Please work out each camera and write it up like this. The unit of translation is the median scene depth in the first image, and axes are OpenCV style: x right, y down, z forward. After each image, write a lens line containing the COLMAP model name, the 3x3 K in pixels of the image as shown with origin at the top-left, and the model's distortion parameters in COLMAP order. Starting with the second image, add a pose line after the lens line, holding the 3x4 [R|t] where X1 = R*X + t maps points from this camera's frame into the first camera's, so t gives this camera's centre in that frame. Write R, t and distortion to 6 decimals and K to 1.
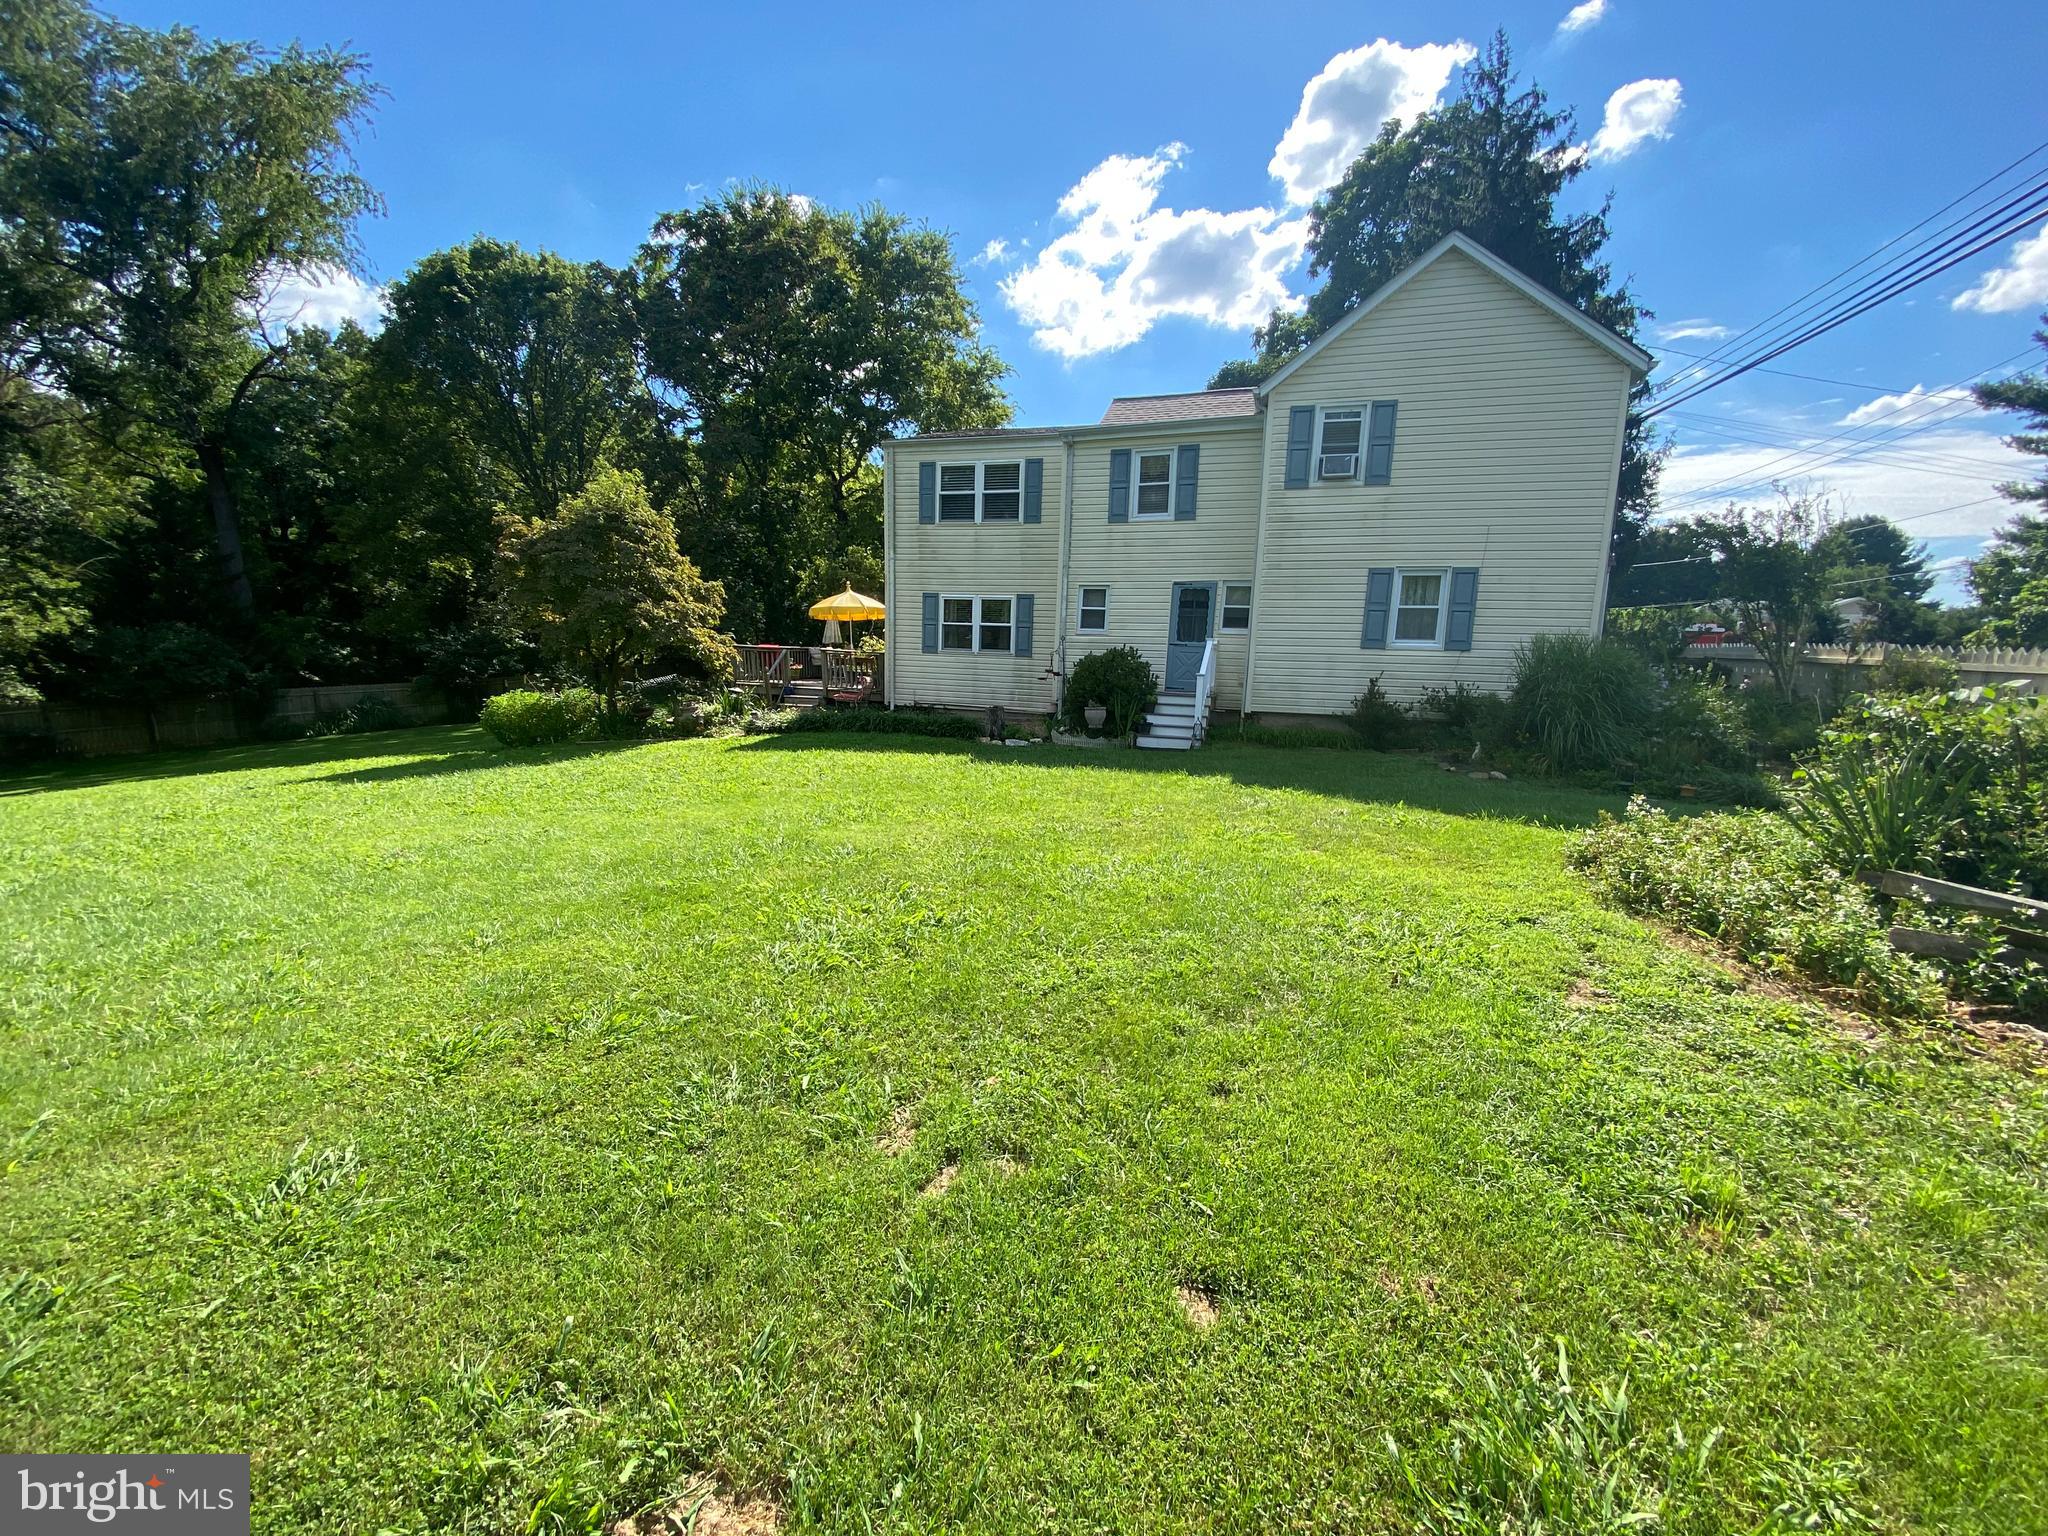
lens RADIAL K [[826.9, 0, 1029.3], [0, 826.9, 794.6], [0, 0, 1]] dist [0.000627, -0.000133]
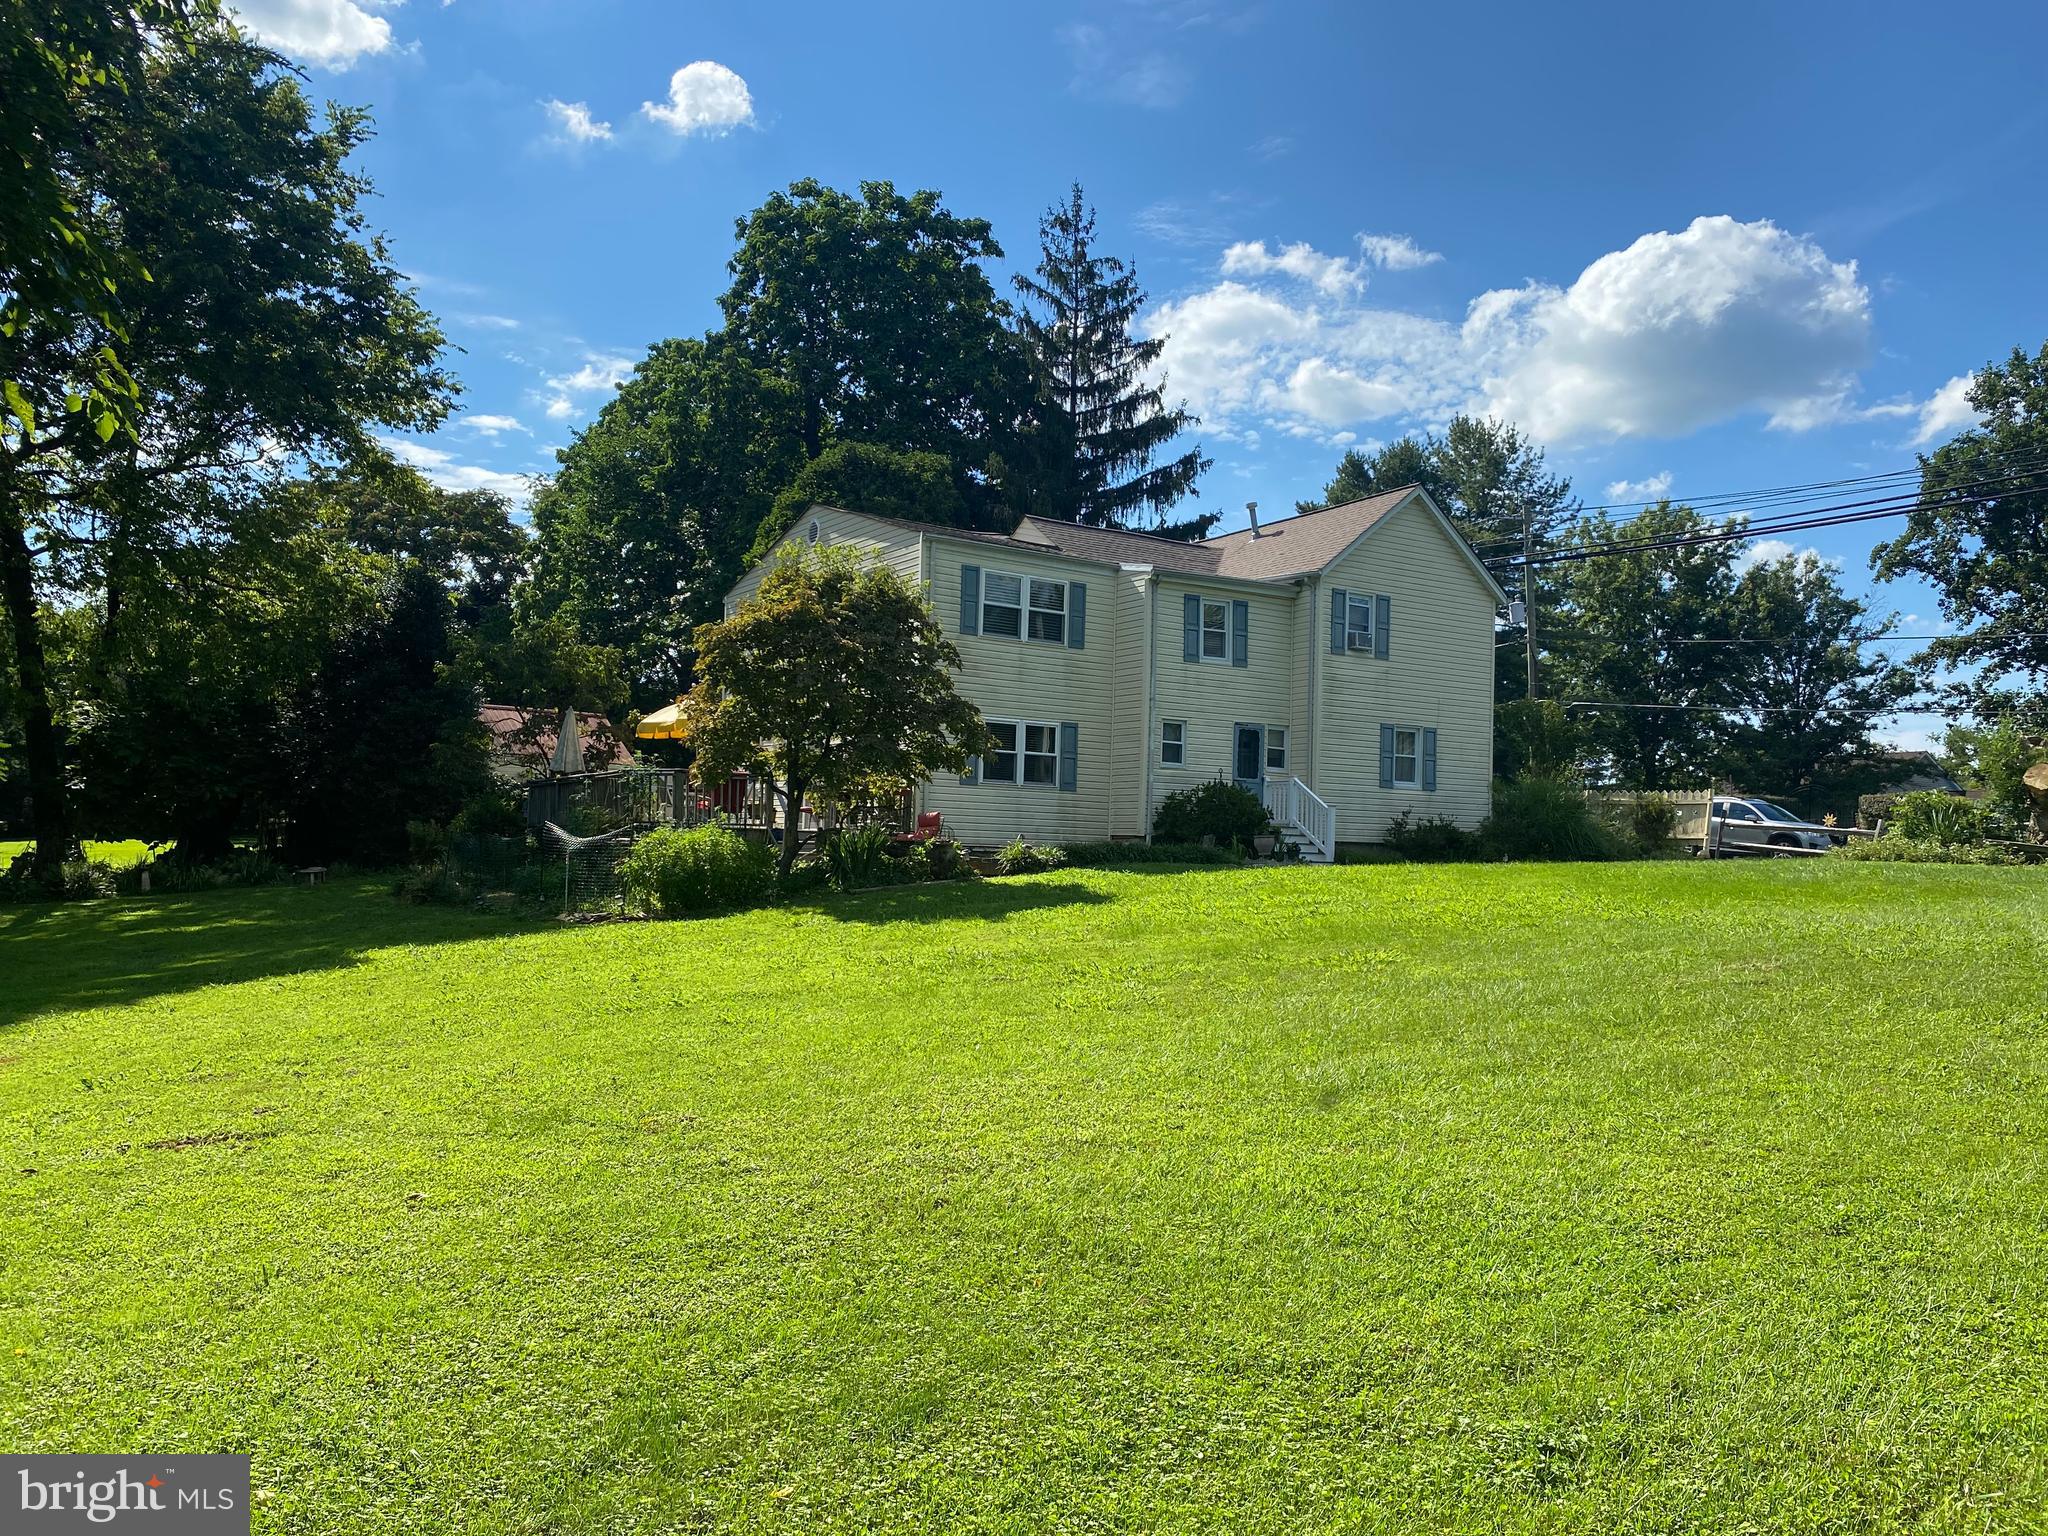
lens RADIAL K [[1553.6, 0, 1029.6], [0, 1553.6, 812.0], [0, 0, 1]] dist [0.004769, -0.003569]
pose [[0.636653, 0.012376, 0.771051, -1.464599], [0.122593, 0.985531, -0.117044, 0.052975], [-0.761343, 0.169042, 0.625924, -0.019990]]
